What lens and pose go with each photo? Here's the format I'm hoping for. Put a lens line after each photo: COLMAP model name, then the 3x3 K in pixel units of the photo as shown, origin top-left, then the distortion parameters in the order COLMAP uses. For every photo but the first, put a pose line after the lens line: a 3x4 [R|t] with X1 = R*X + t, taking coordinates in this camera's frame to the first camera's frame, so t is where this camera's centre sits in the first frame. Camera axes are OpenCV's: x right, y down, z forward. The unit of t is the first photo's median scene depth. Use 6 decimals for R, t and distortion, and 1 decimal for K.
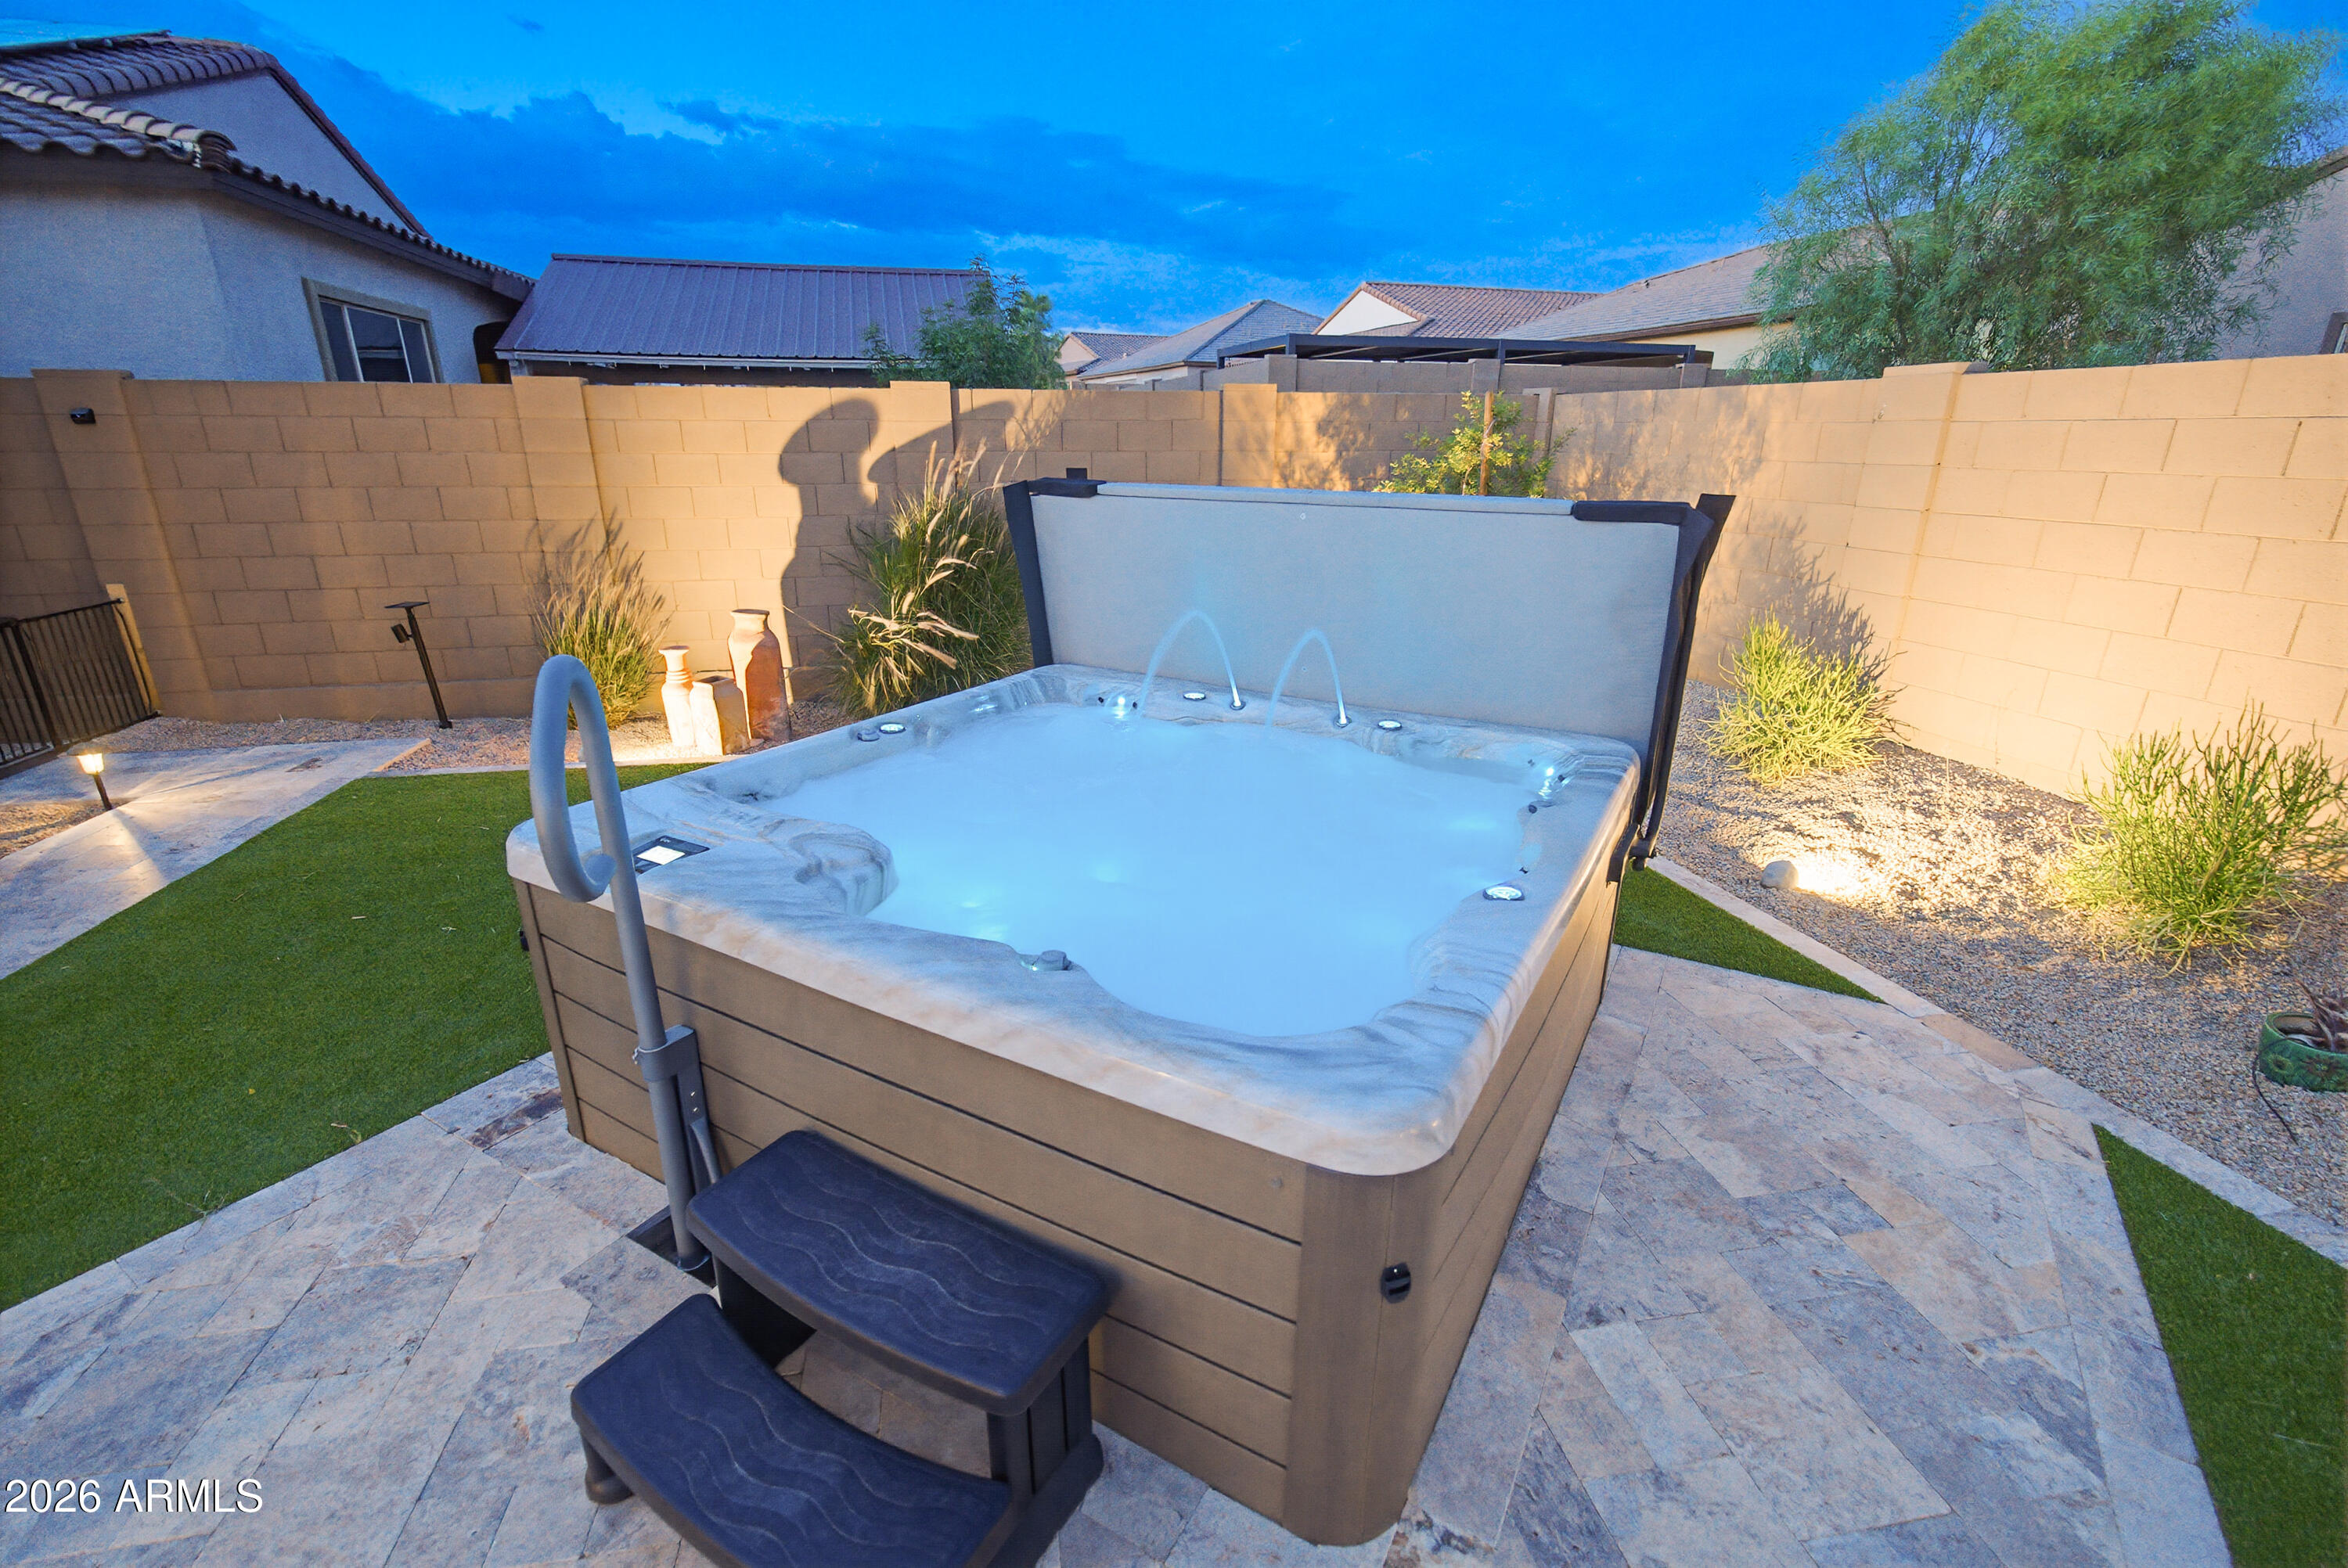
lens RADIAL K [[1049.5, 0, 1163.0], [0, 1049.5, 789.7], [0, 0, 1]] dist [-0.002776, 0.003613]
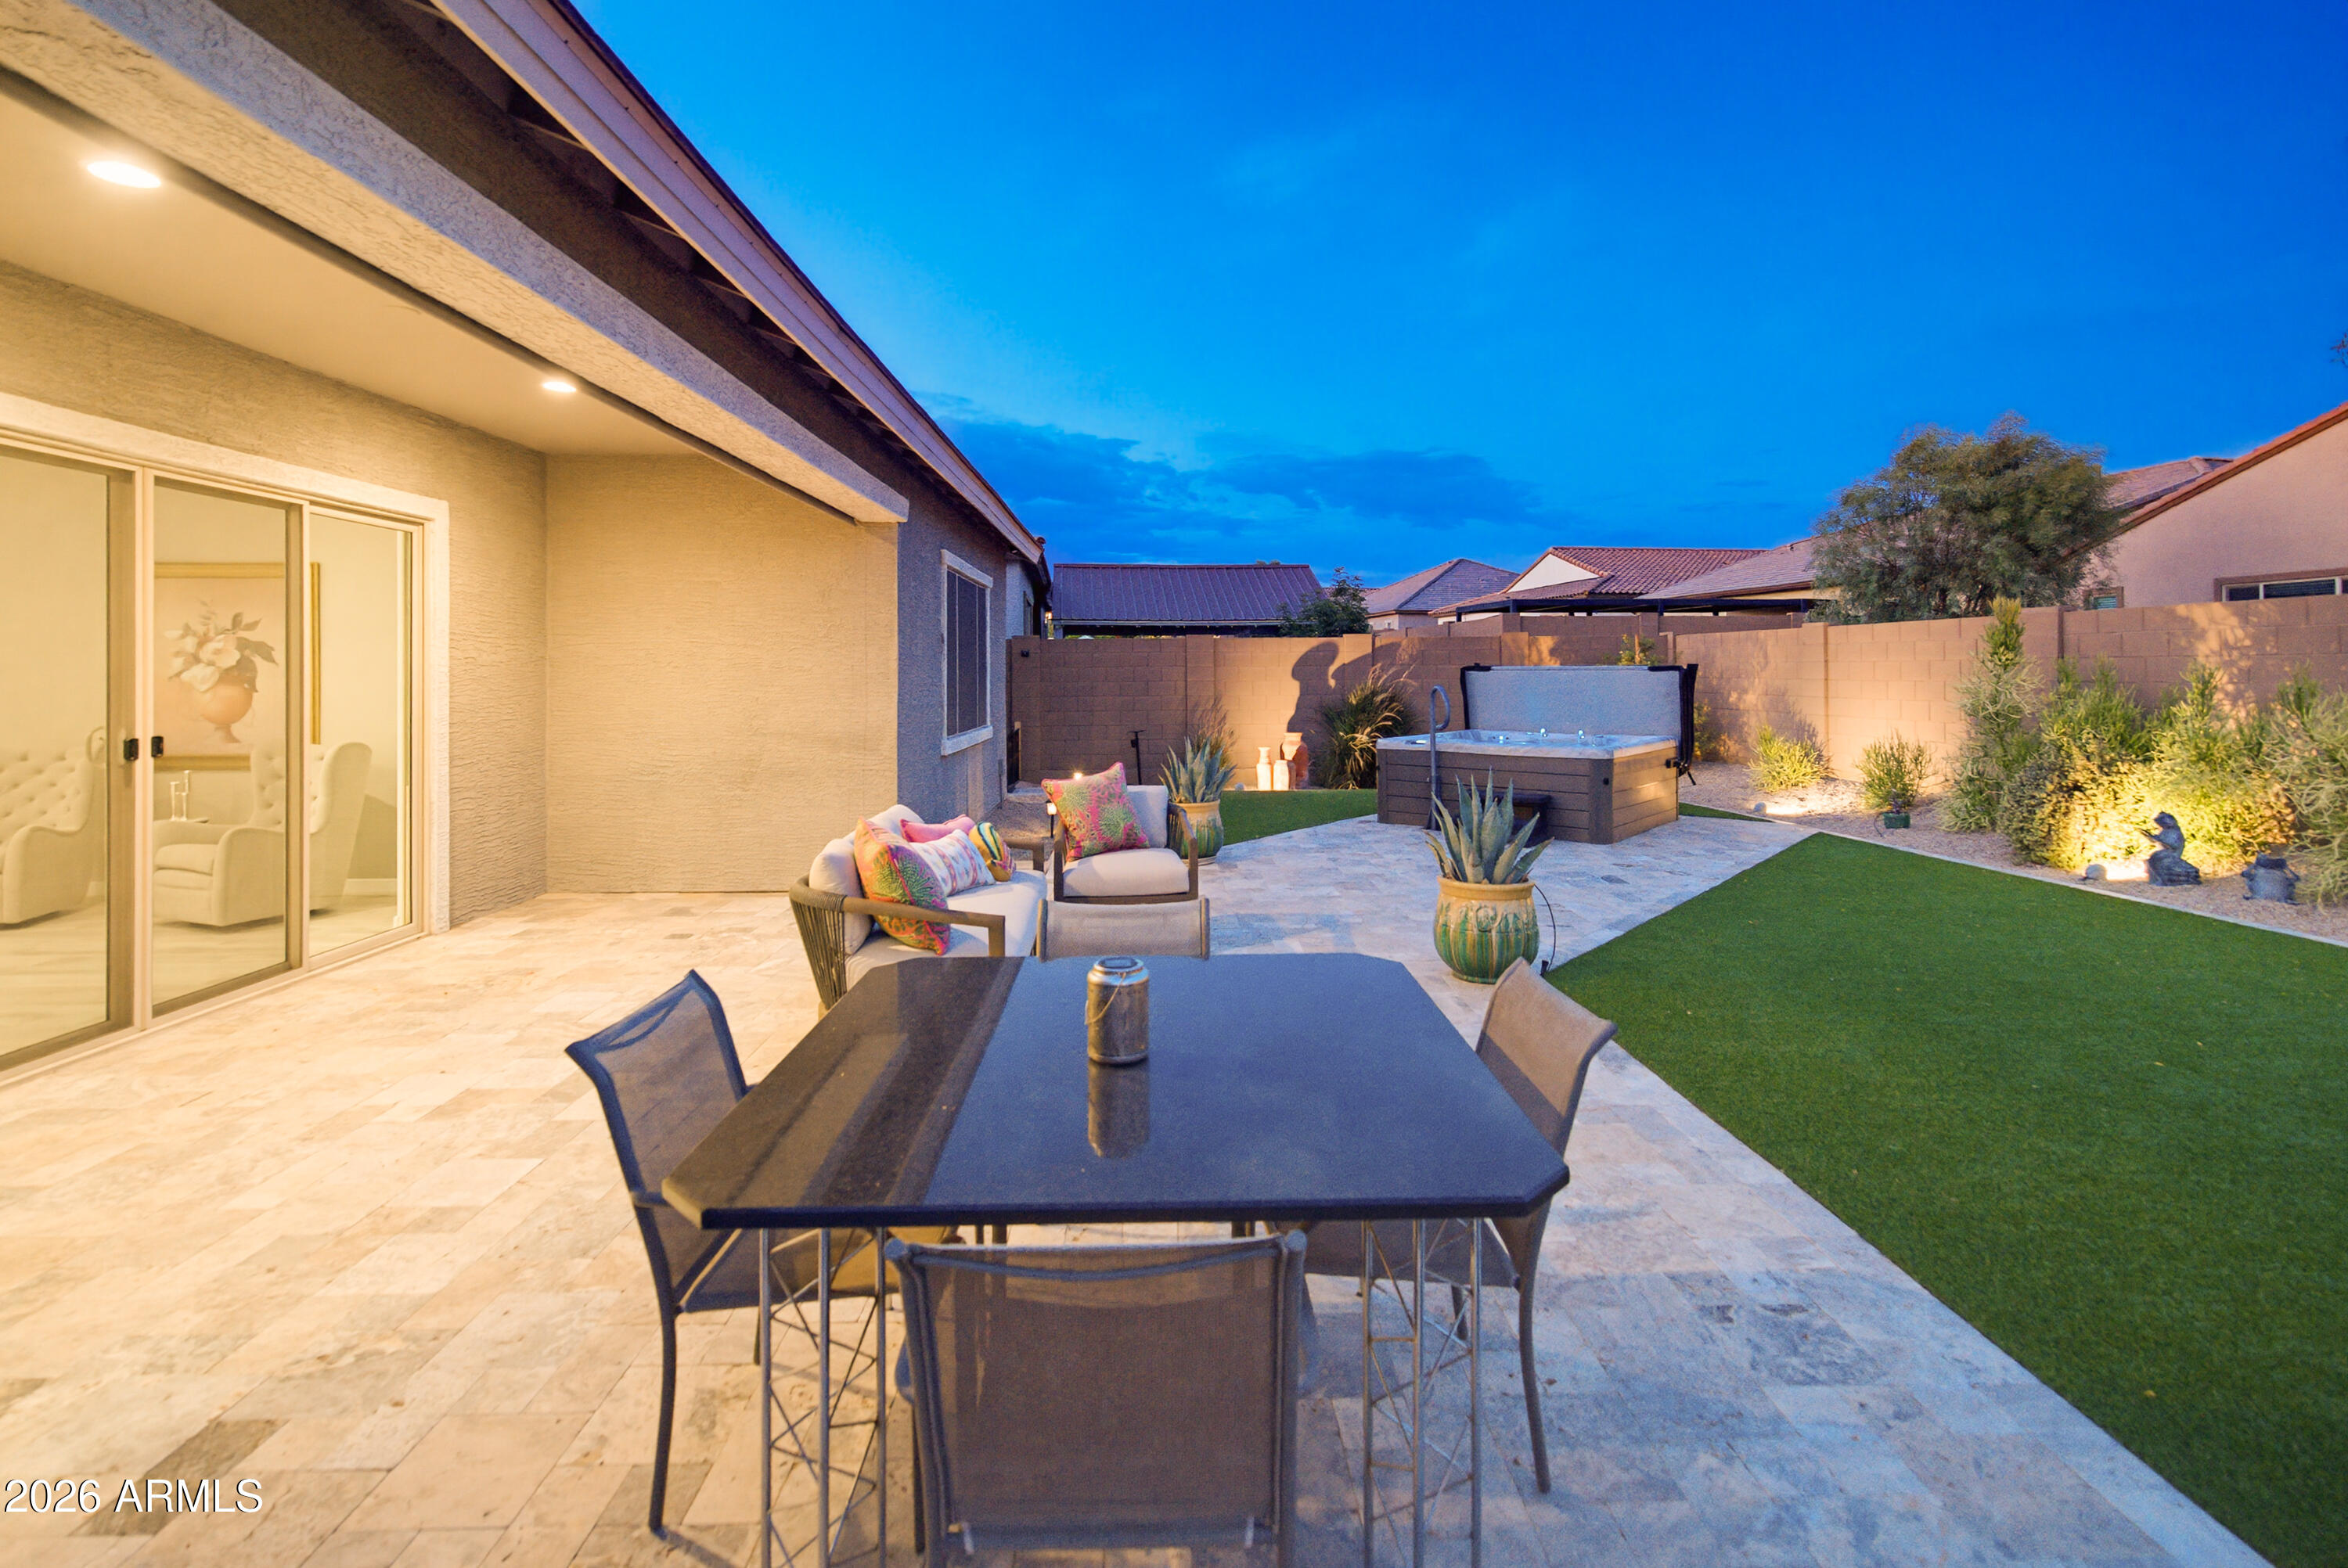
lens RADIAL K [[1102.4, 0, 1177.4], [0, 1102.4, 669.6], [0, 0, 1]] dist [0.001870, 0.000584]
pose [[0.988899, -0.010118, -0.148245, -0.265927], [-0.038627, 0.945876, -0.322222, 0.424758], [0.143481, 0.324372, 0.934985, -1.150320]]
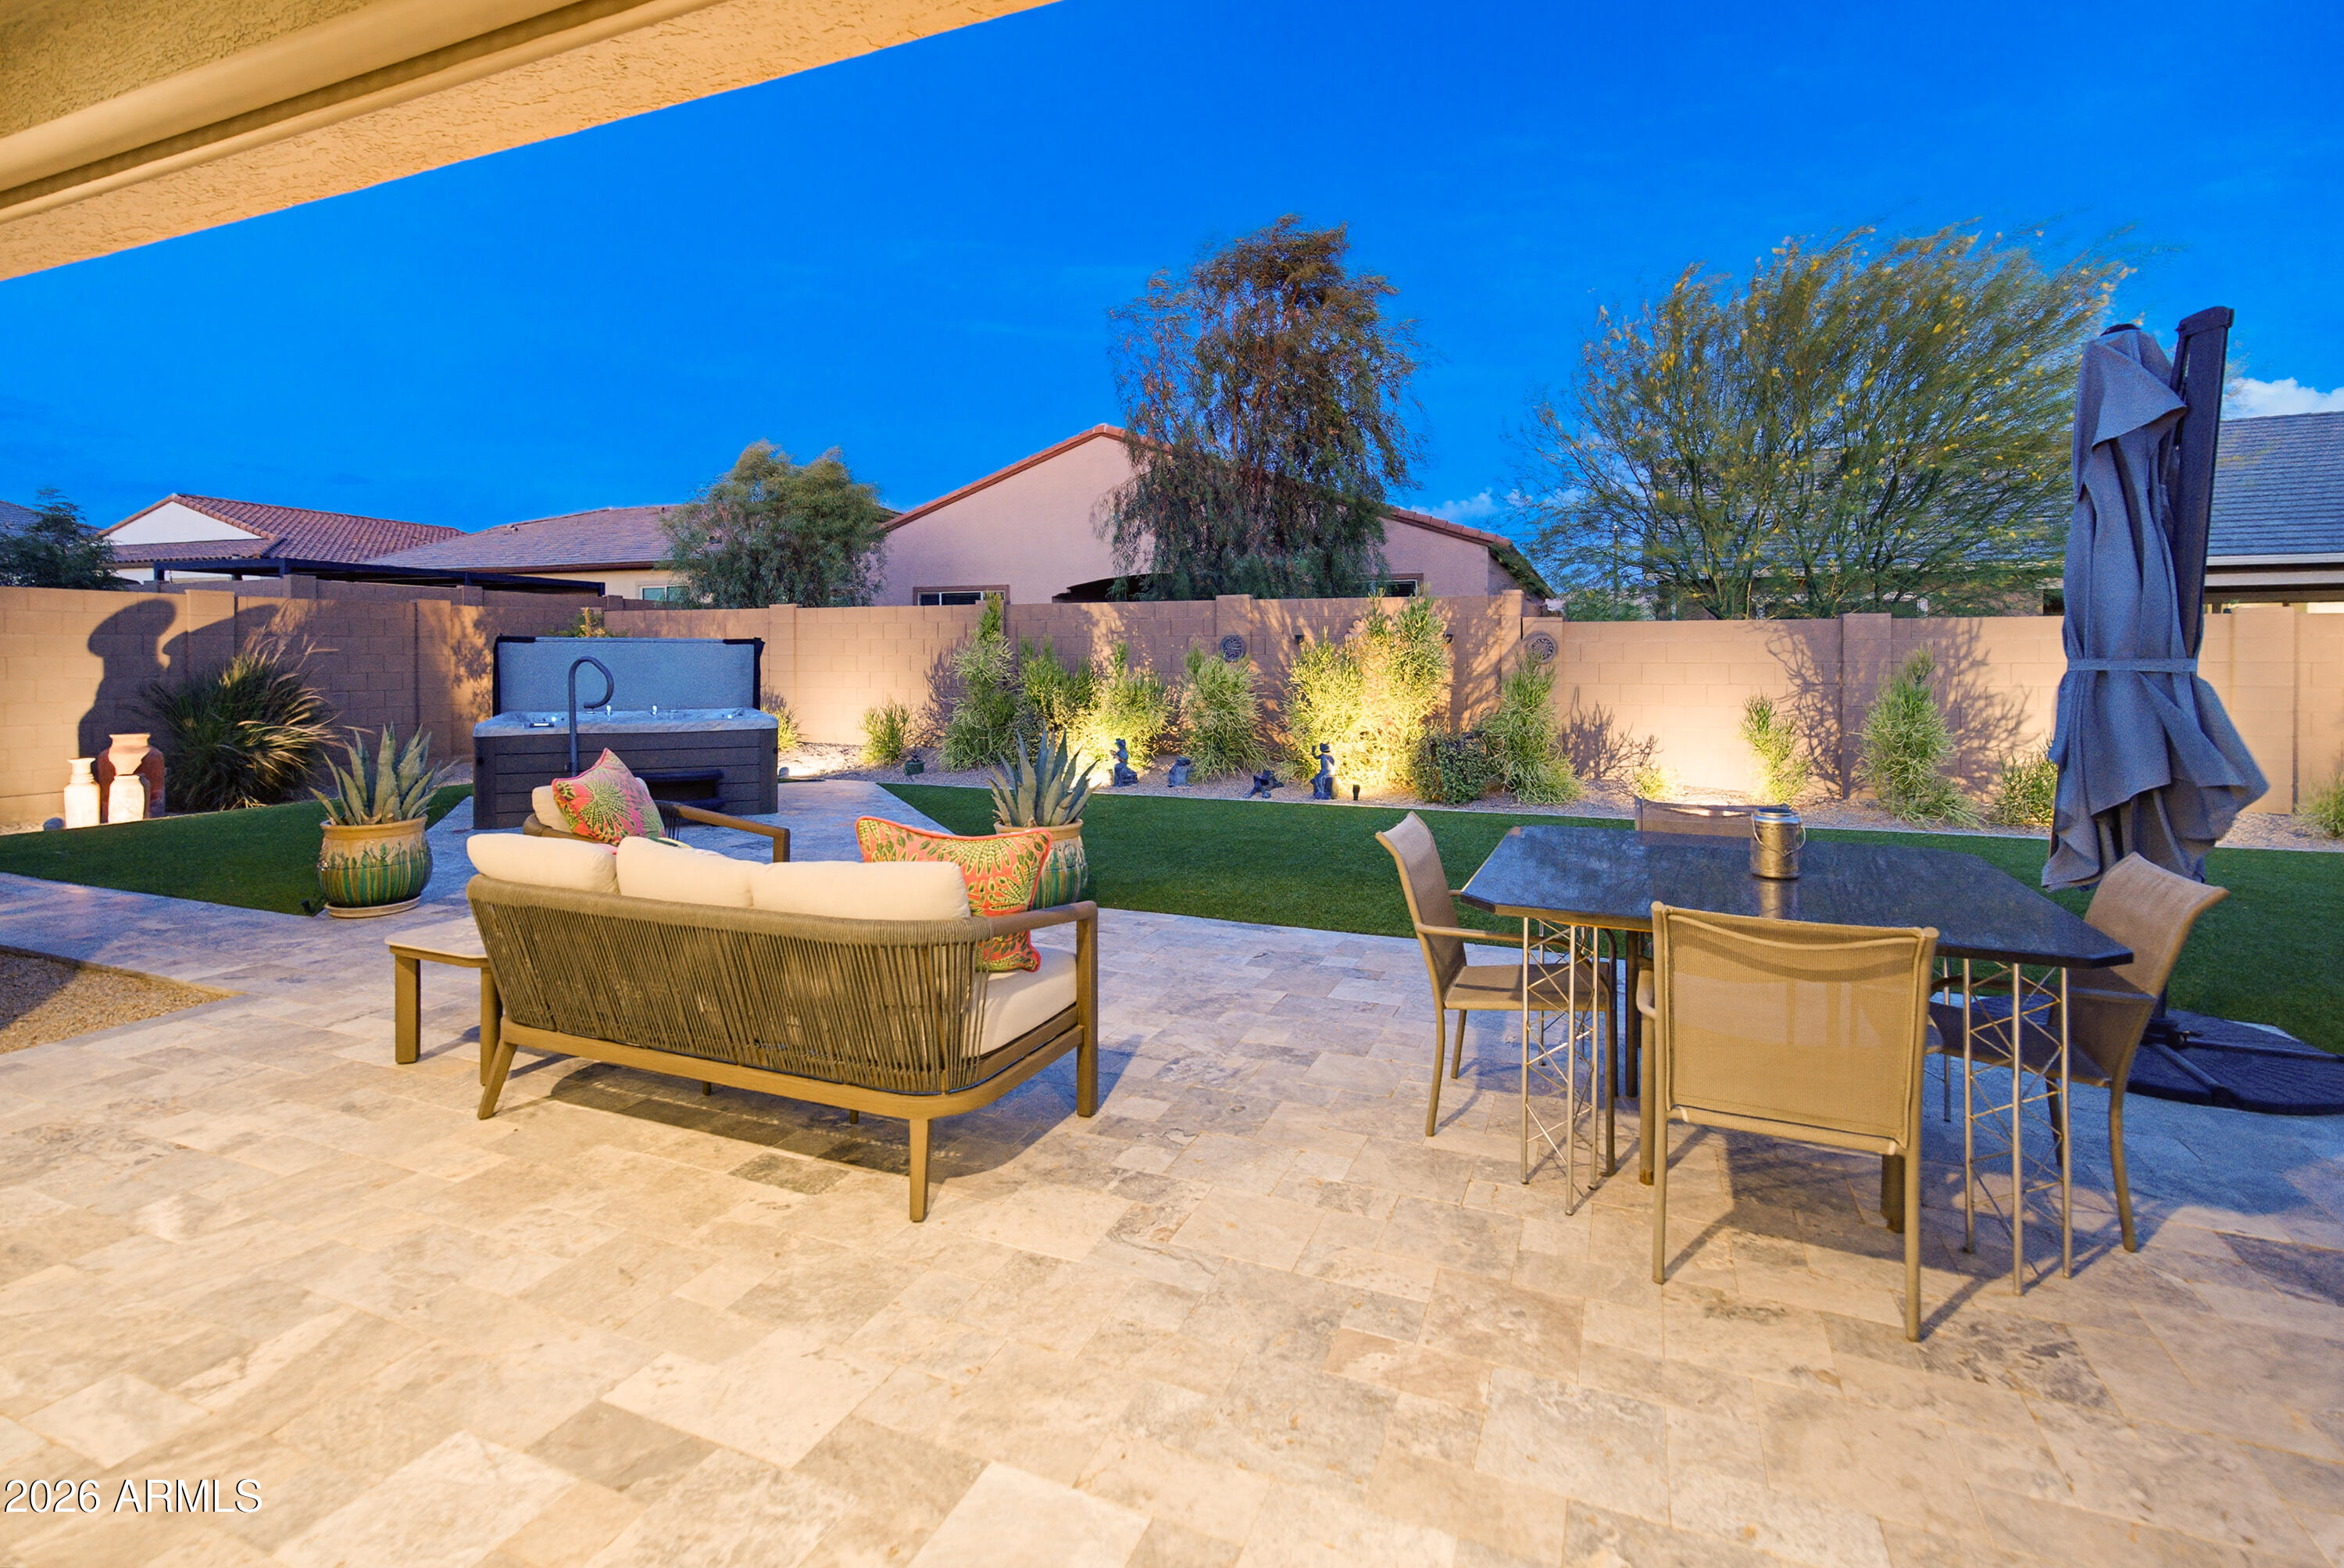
lens RADIAL K [[1097.8, 0, 1169.9], [0, 1097.8, 657.0], [0, 0, 1]] dist [0.003253, 0.000285]
pose [[0.547061, -0.005978, 0.837071, -0.811607], [0.273461, 0.946388, -0.171959, 0.356892], [-0.791166, 0.322978, 0.519367, -0.899486]]
